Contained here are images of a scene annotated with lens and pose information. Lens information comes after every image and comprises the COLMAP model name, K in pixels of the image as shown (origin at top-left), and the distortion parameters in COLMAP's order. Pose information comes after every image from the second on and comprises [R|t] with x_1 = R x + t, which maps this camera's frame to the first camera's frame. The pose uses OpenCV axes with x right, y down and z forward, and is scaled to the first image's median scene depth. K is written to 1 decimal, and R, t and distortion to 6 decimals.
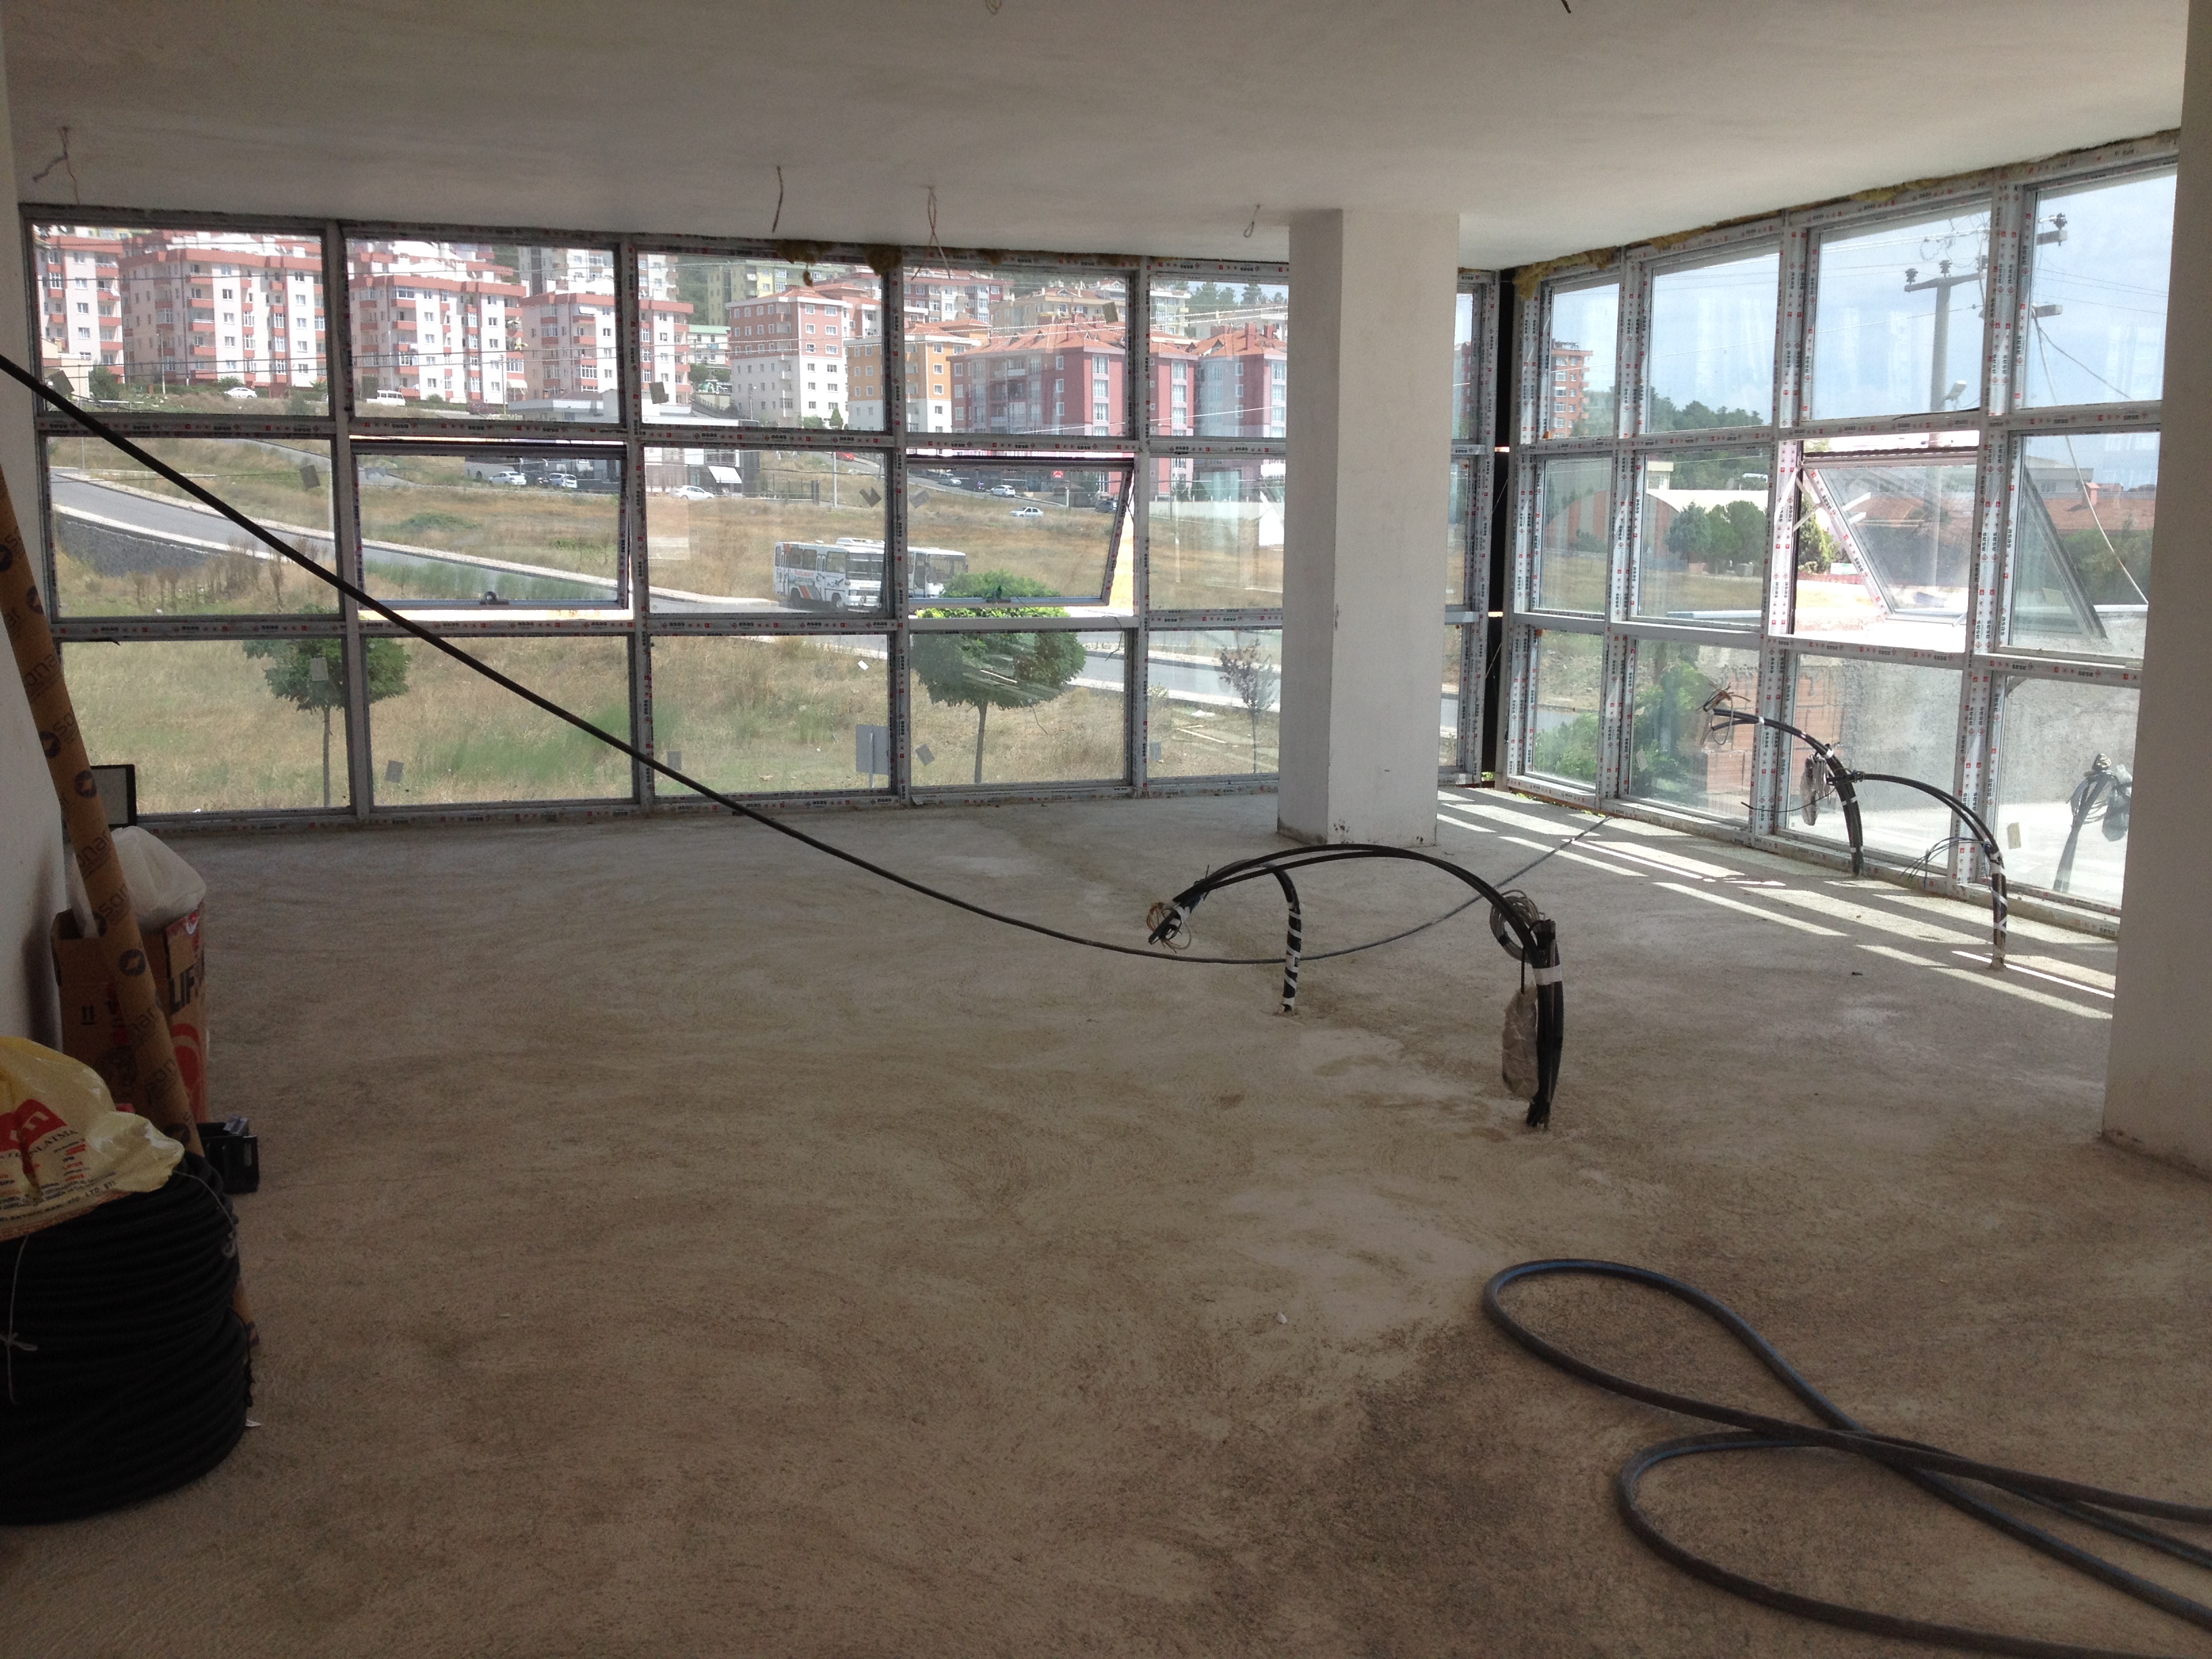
lens RADIAL K [[2104.8, 0, 1106.0], [0, 2104.8, 829.5], [0, 0, 1]] dist [0.183572, -0.515957]
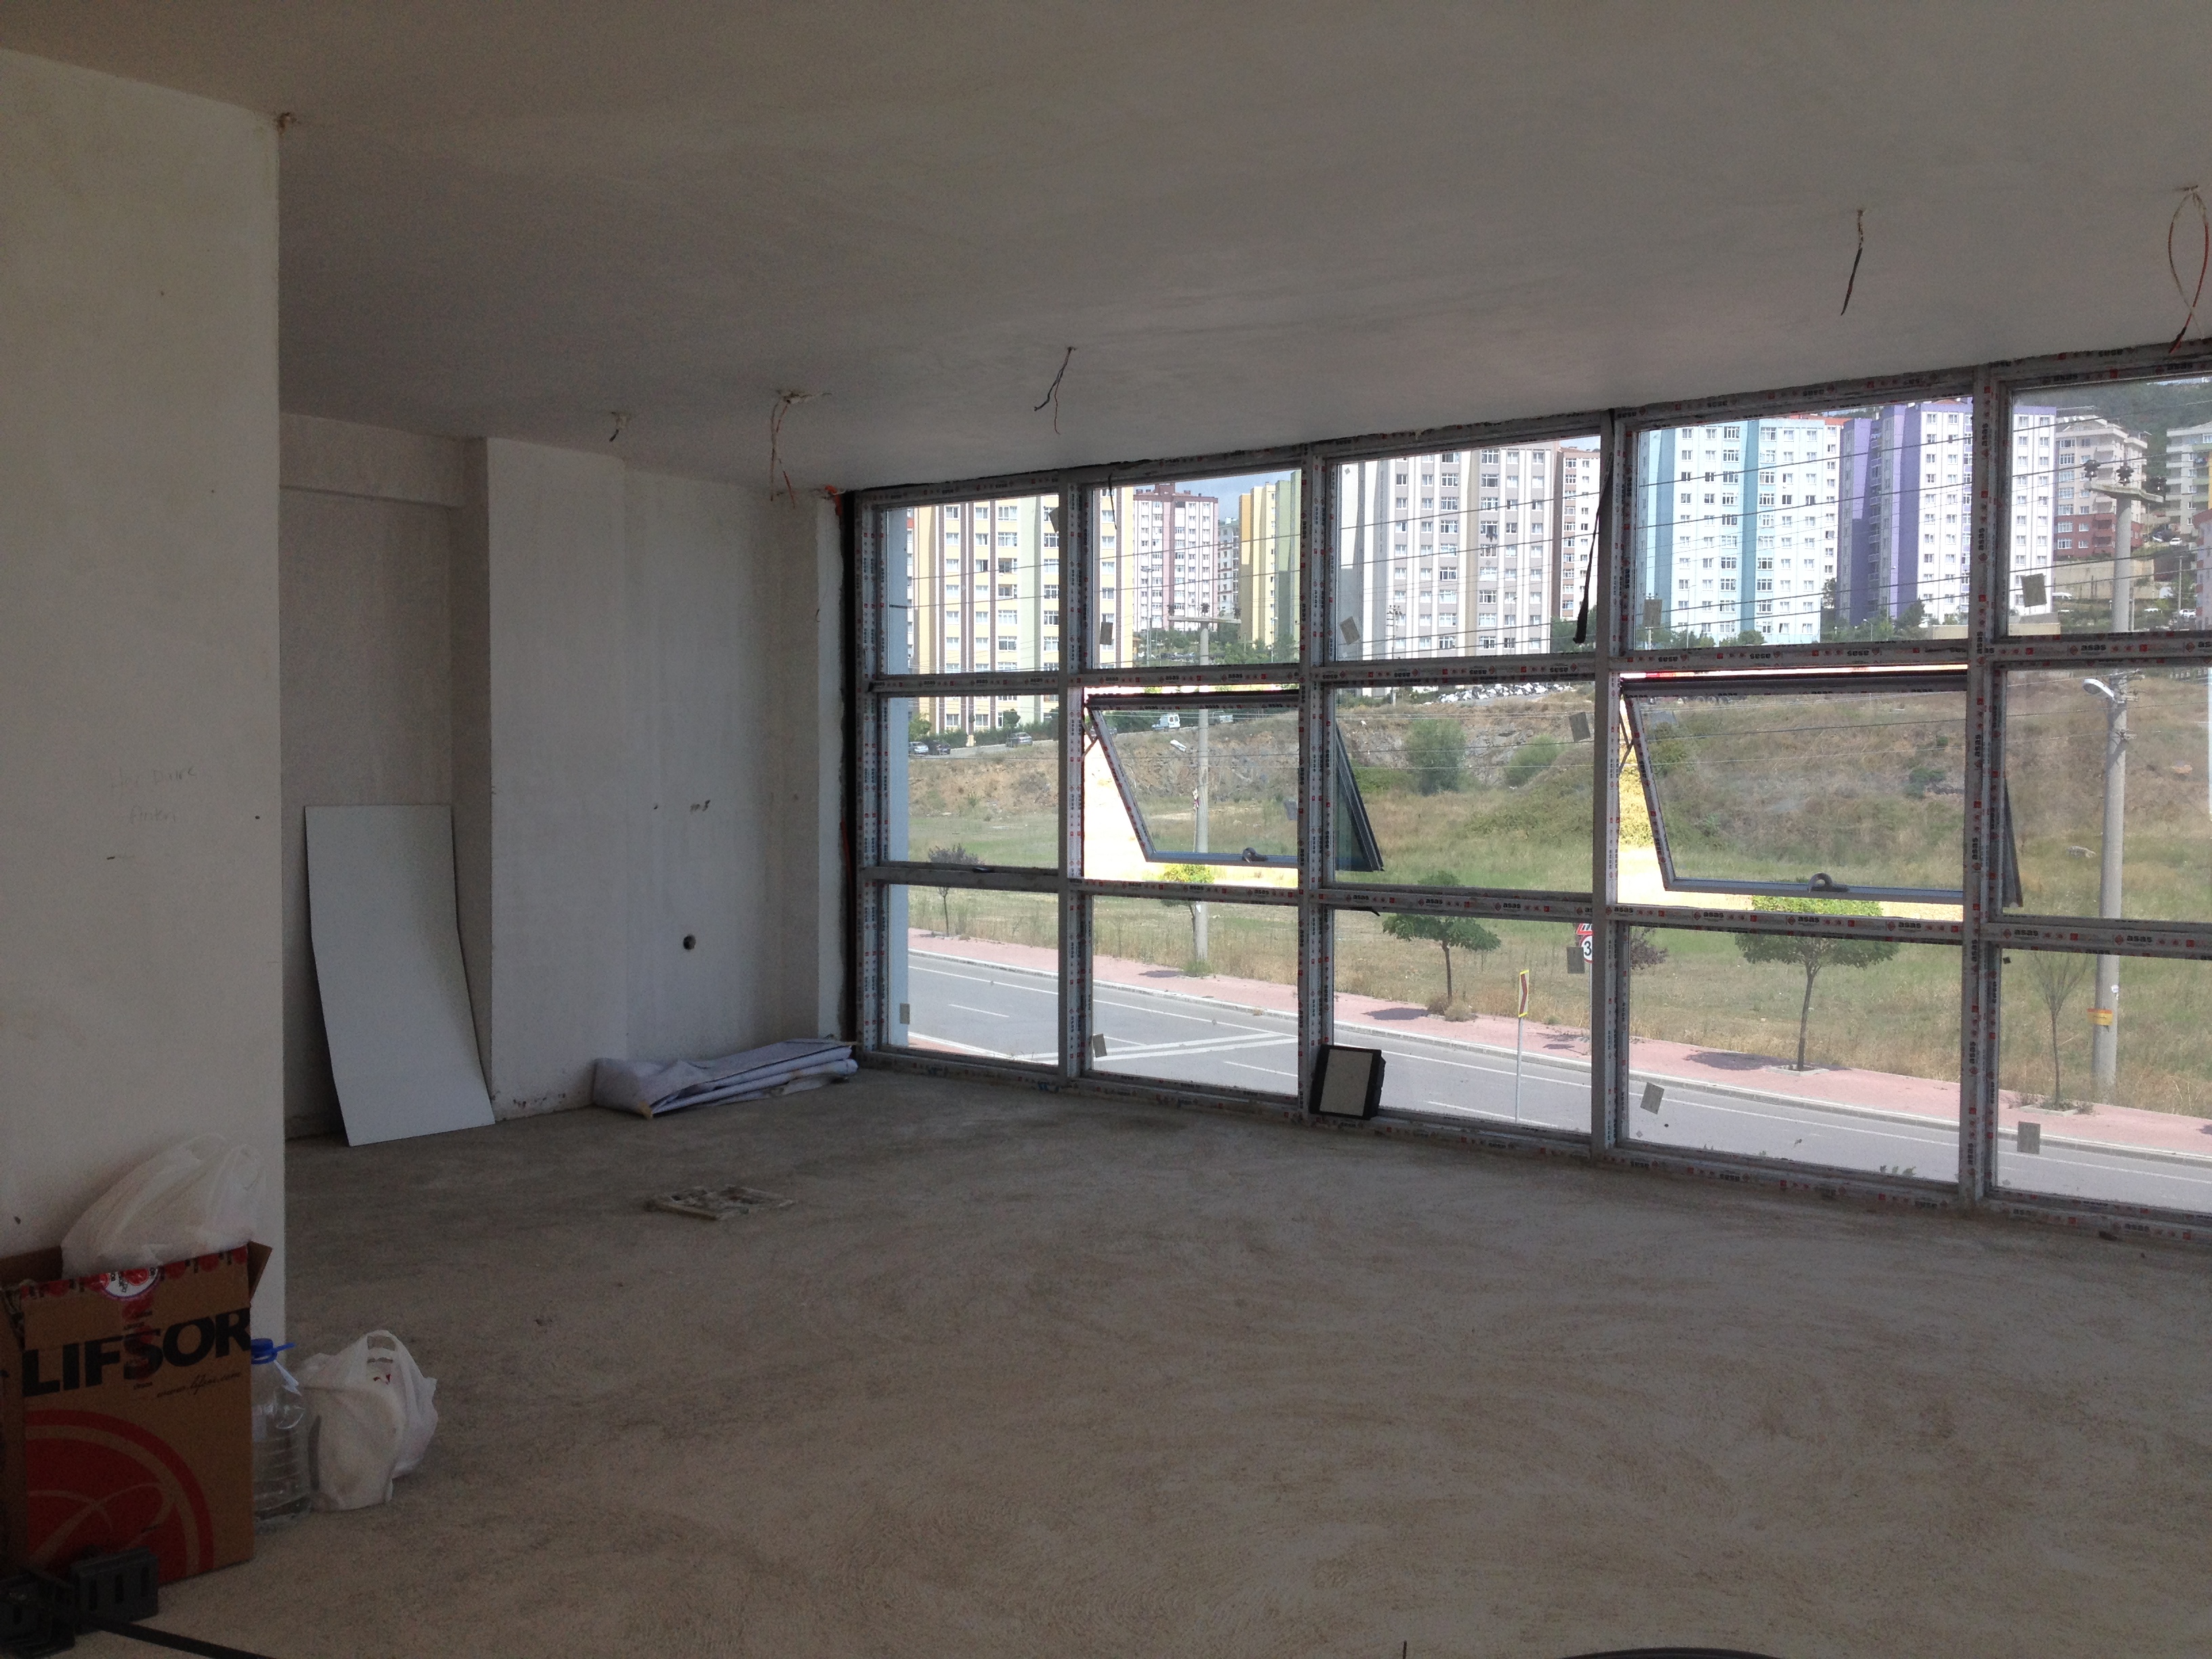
lens RADIAL K [[2104.8, 0, 1106.0], [0, 2104.8, 829.5], [0, 0, 1]] dist [0.183572, -0.515957]
pose [[0.519120, 0.029059, -0.854207, 0.208987], [-0.117926, 0.992299, -0.037909, -0.066686], [0.846527, 0.120412, 0.518549, 0.391116]]
